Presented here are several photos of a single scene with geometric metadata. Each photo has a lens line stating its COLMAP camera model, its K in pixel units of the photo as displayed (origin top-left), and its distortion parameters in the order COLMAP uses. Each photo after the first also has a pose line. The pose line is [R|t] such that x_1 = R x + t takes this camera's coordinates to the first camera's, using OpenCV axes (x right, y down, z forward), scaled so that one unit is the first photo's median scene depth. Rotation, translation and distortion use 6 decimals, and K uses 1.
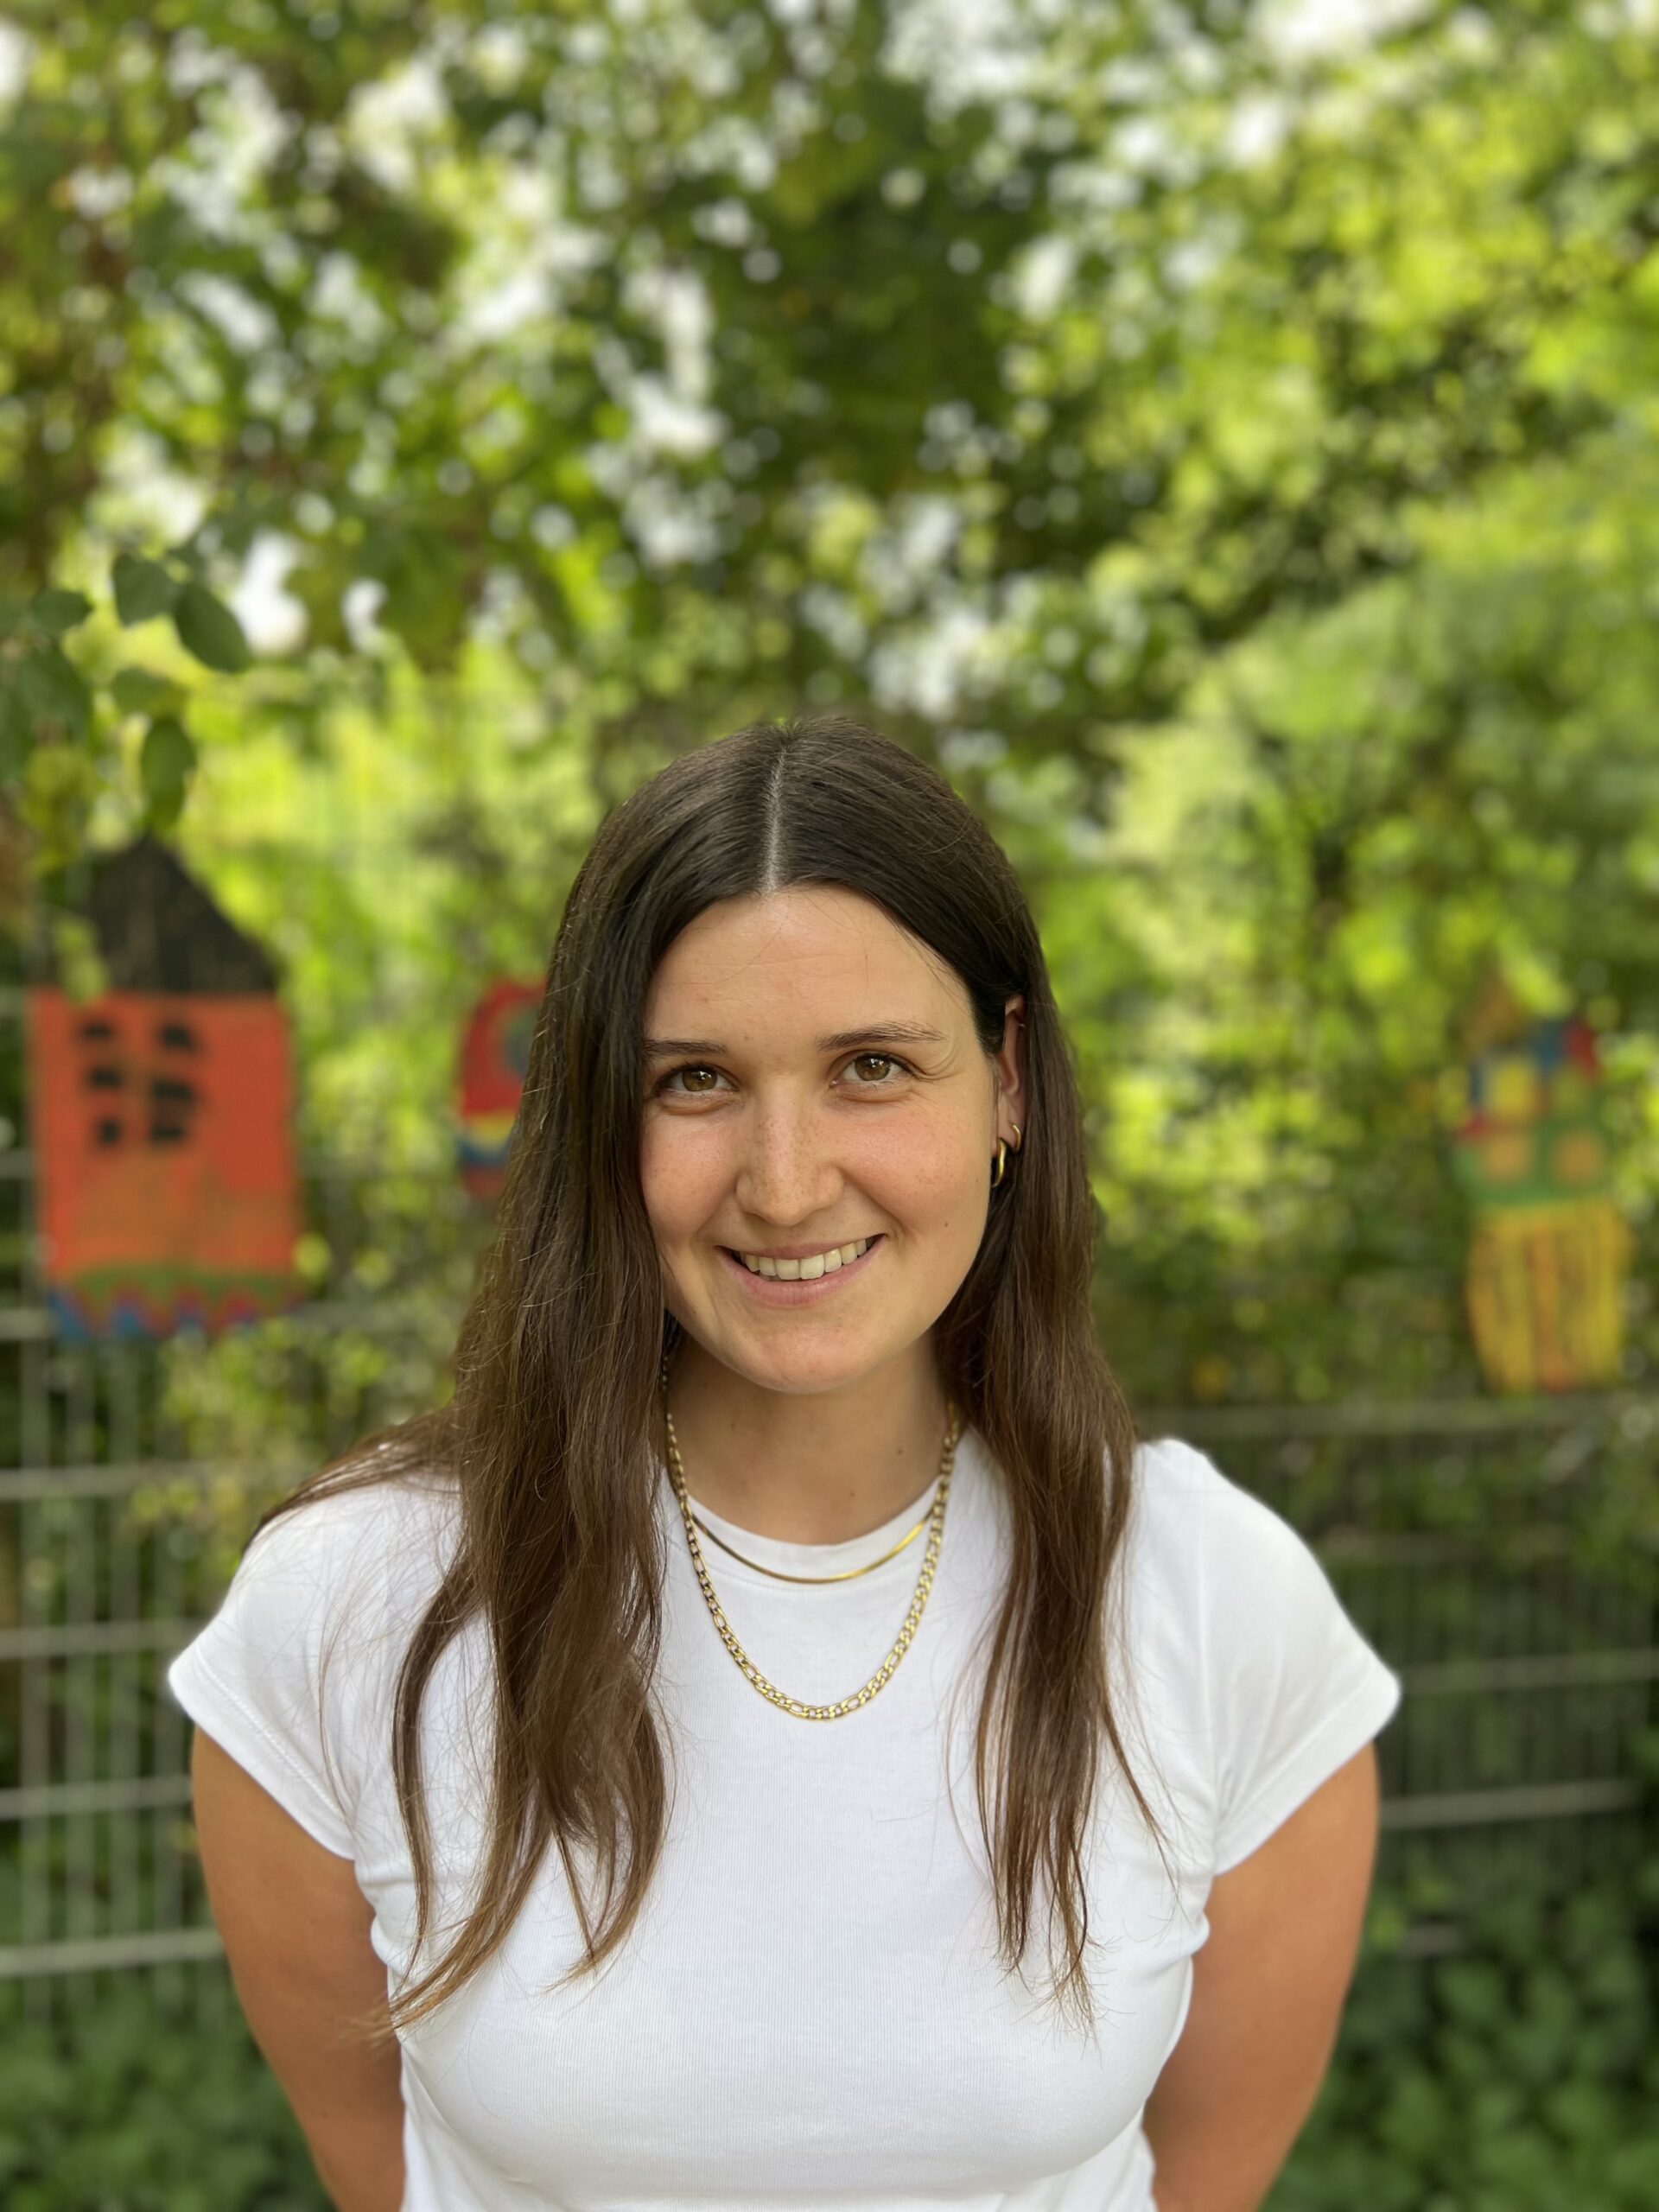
lens RADIAL K [[1668.3, 0, 811.0], [0, 1668.3, 1113.0], [0, 0, 1]] dist [0.001521, -0.000076]
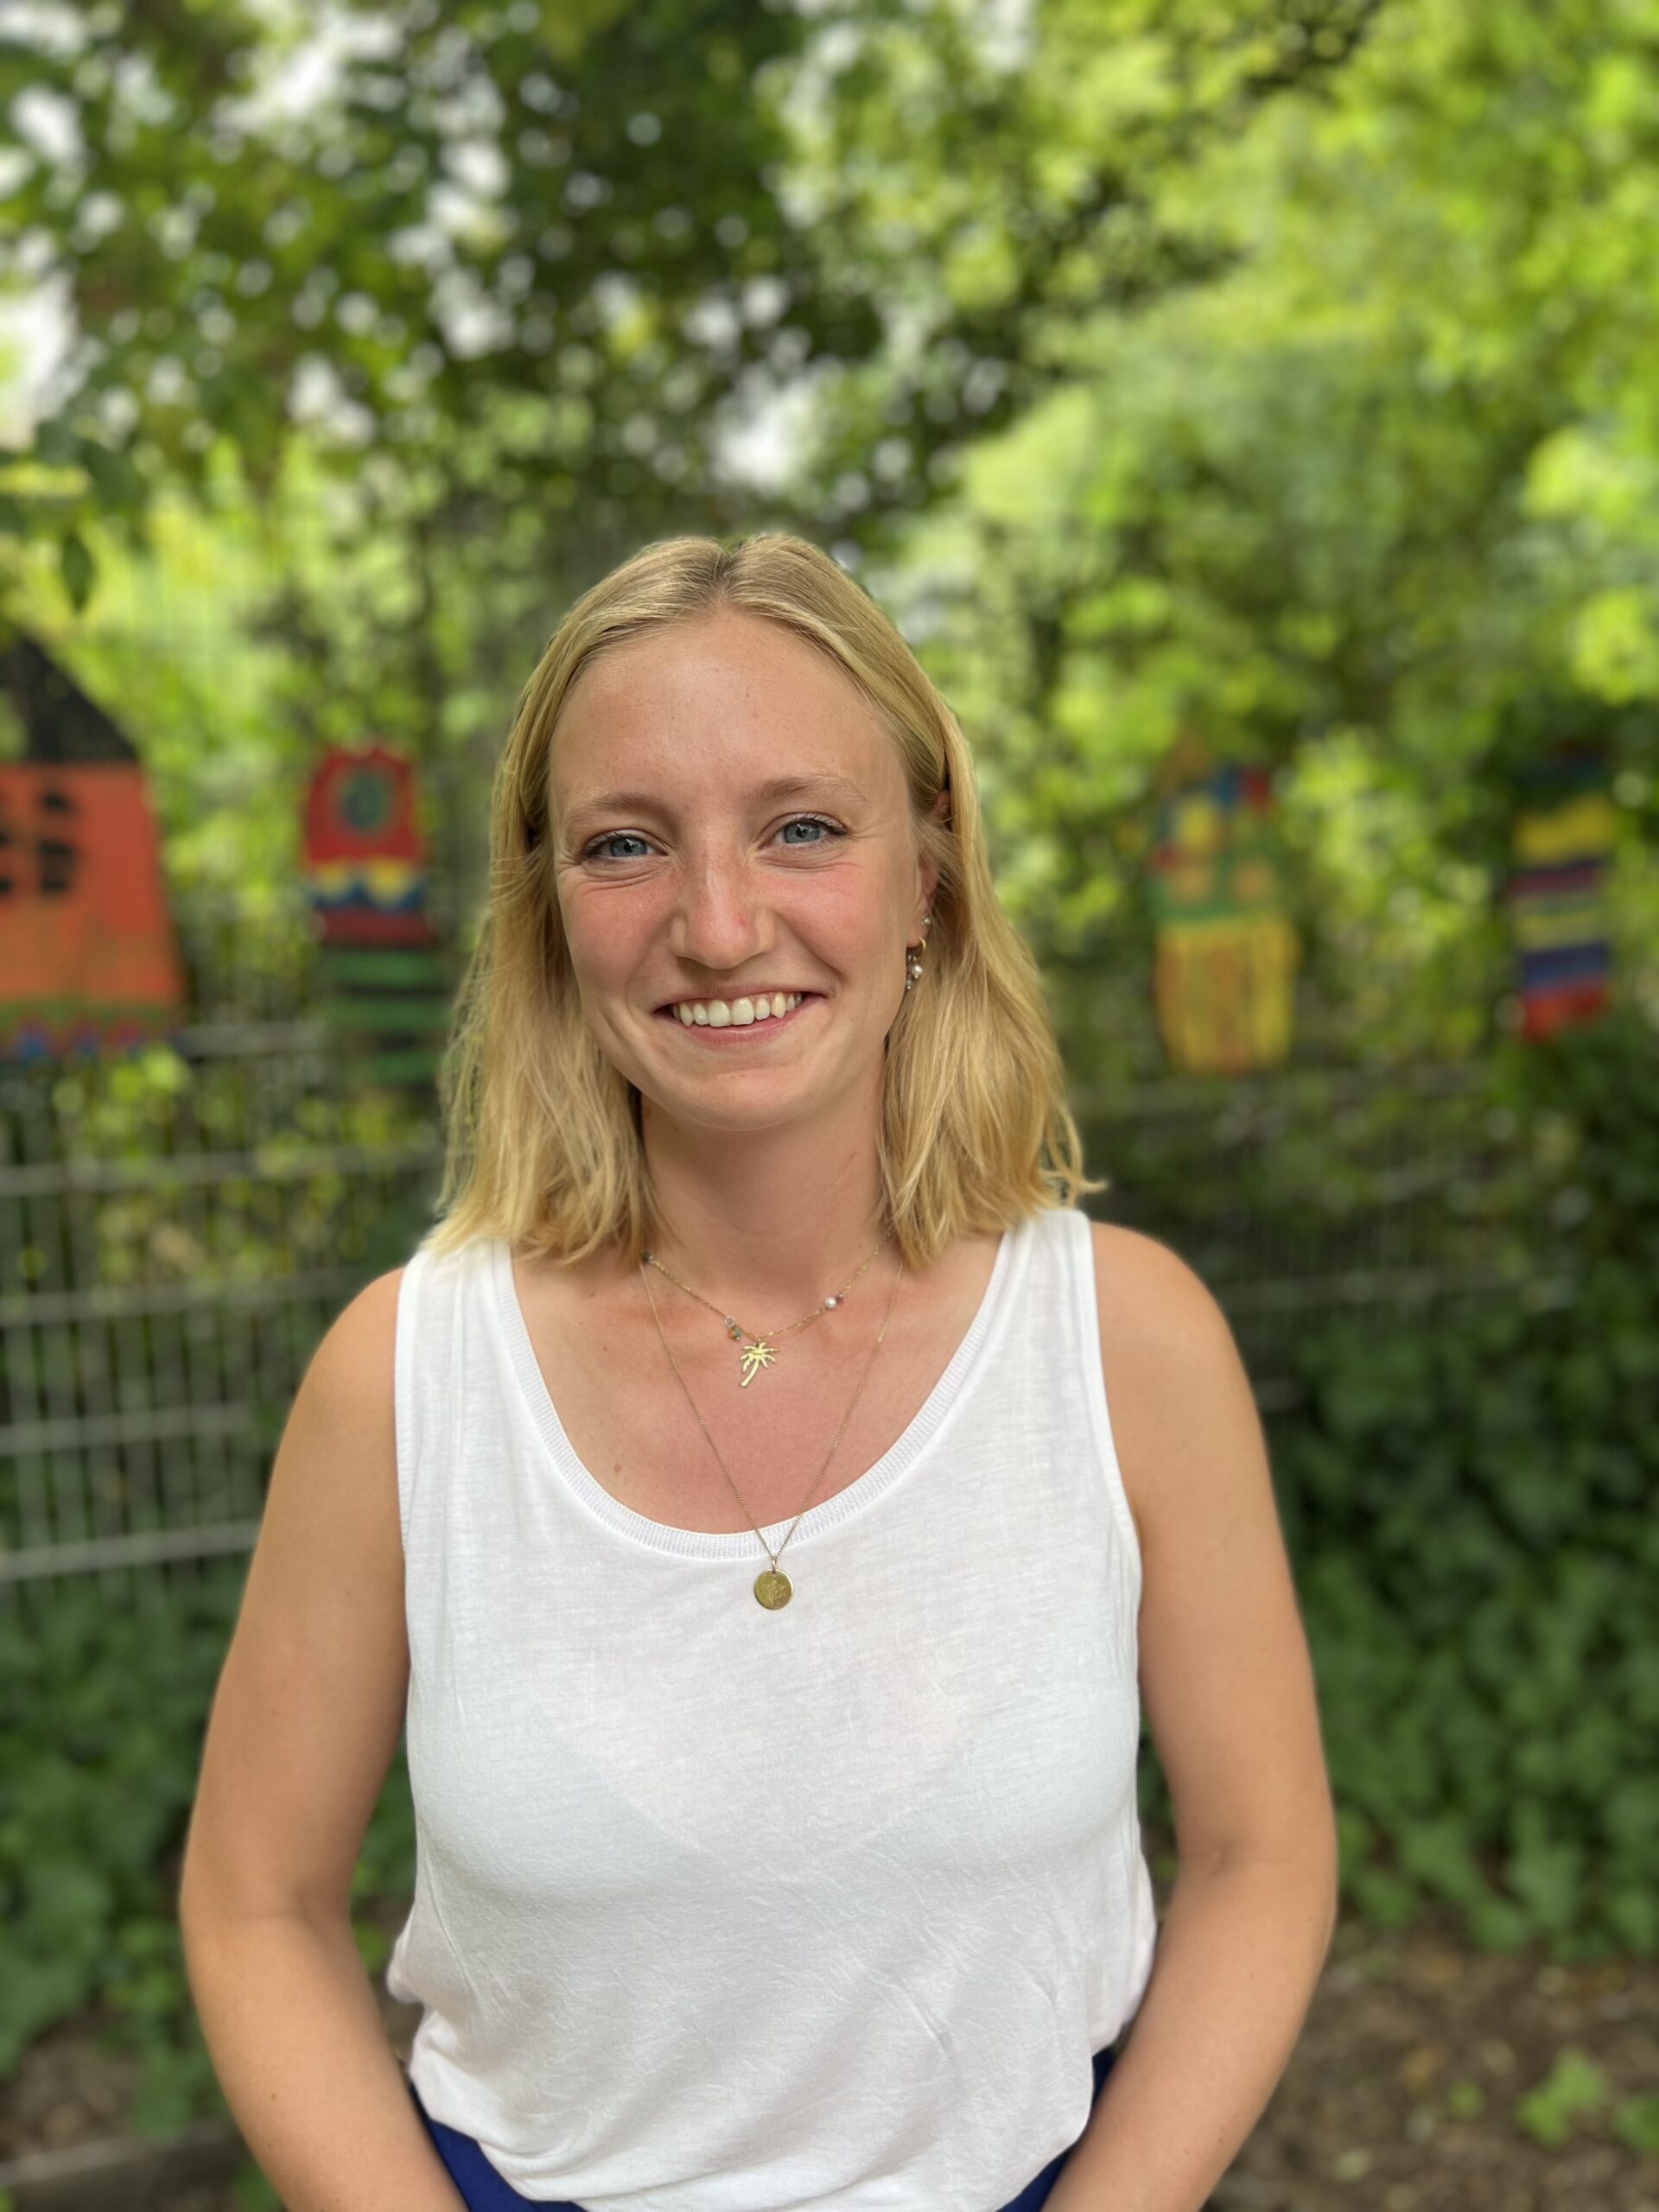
lens RADIAL K [[1668.3, 0, 813.0], [0, 1668.3, 1114.0], [0, 0, 1]] dist [0.001521, -0.000076]
pose [[0.995882, -0.039007, 0.081839, 0.032094], [0.028397, 0.991494, 0.127015, 0.026680], [-0.086098, -0.124168, 0.988519, -0.164063]]
